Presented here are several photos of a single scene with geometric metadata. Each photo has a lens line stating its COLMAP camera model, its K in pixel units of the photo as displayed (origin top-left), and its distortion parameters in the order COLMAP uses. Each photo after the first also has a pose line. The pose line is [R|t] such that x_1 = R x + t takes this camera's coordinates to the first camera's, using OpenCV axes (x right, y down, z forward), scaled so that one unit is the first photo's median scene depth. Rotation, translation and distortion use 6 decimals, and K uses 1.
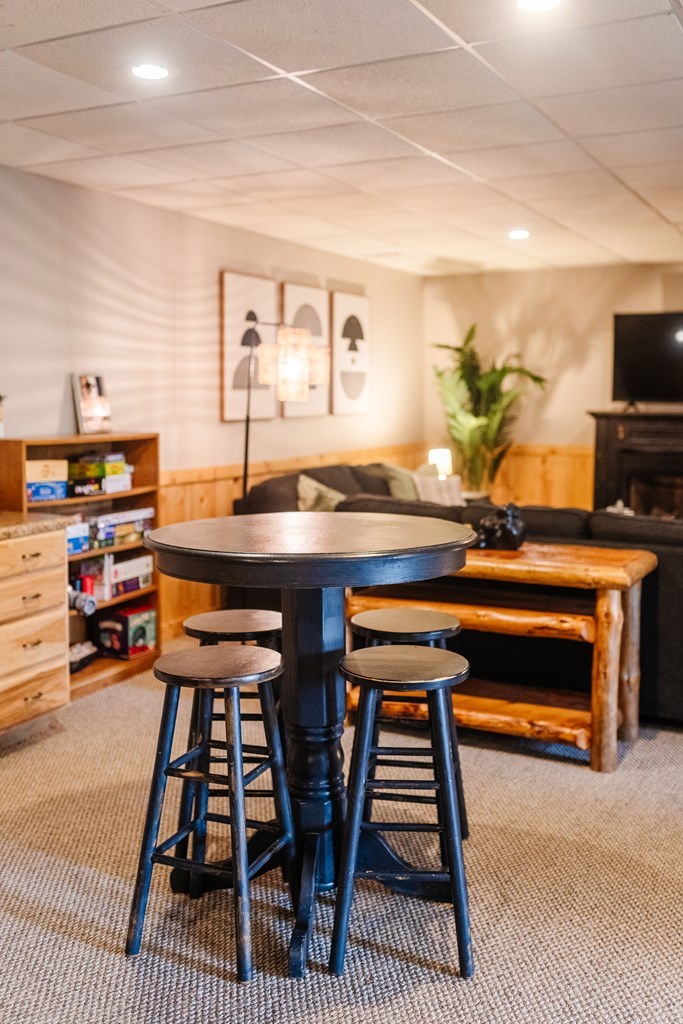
lens RADIAL K [[1052.5, 0, 341.5], [0, 1052.5, 512.0], [0, 0, 1]] dist [-0.090871, 0.003966]
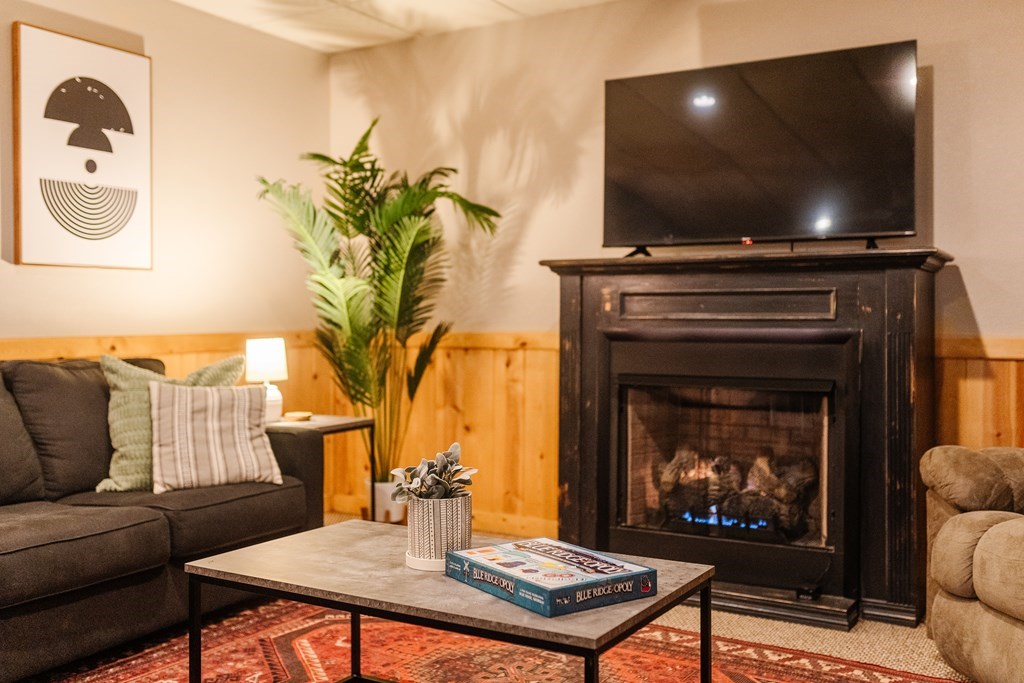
lens RADIAL K [[990.2, 0, 512.0], [0, 990.2, 341.5], [0, 0, 1]] dist [-0.009788, -0.006003]
pose [[0.998357, -0.000606, -0.057302, 0.242566], [-0.004506, 0.996017, -0.089044, -0.012527], [0.057128, 0.089156, 0.994378, 0.508543]]
